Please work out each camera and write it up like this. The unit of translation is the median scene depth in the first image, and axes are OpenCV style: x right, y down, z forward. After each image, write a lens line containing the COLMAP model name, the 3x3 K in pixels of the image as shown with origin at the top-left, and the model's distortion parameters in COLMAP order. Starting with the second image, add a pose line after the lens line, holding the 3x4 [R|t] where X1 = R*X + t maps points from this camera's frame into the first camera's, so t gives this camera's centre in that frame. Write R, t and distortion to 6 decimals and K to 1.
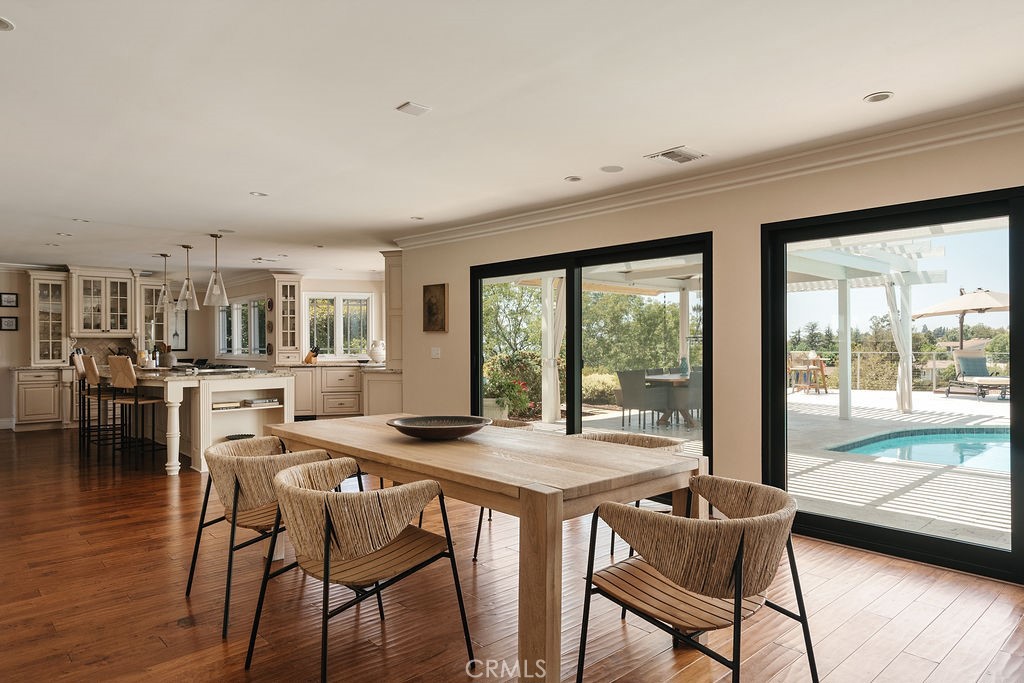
lens RADIAL K [[635.4, 0, 513.6], [0, 635.4, 343.3], [0, 0, 1]] dist [0.004653, -0.001095]
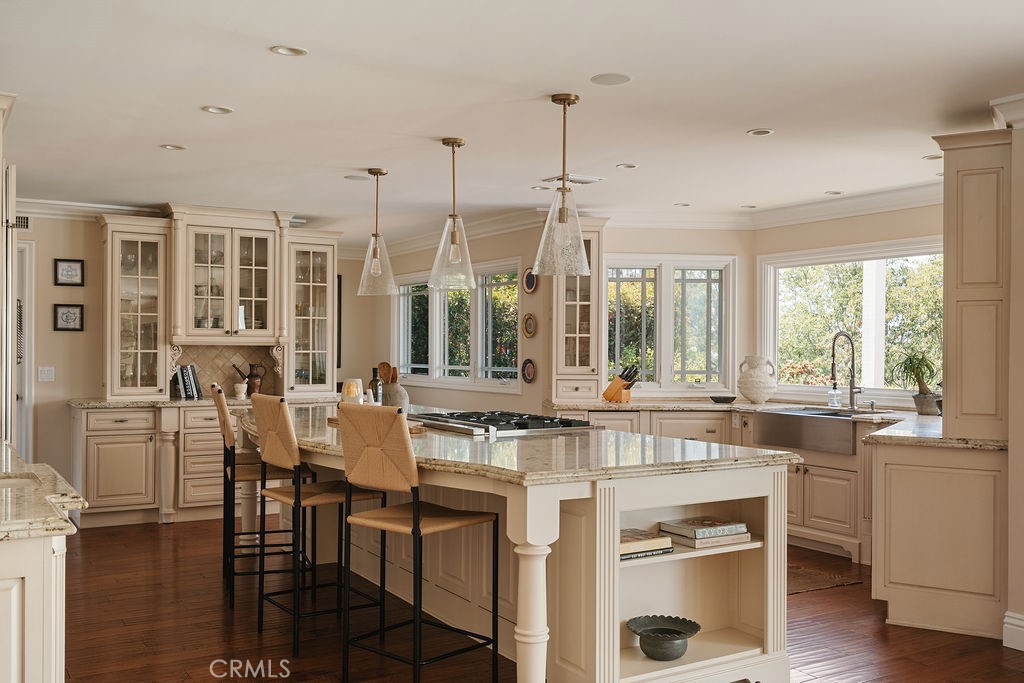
lens RADIAL K [[973.5, 0, 511.2], [0, 973.5, 341.8], [0, 0, 1]] dist [0.012262, 0.000000]
pose [[0.978470, 0.008302, -0.206220, -0.261972], [-0.009794, 0.999933, -0.006217, -0.009218], [0.206154, 0.008103, 0.978486, 0.280224]]
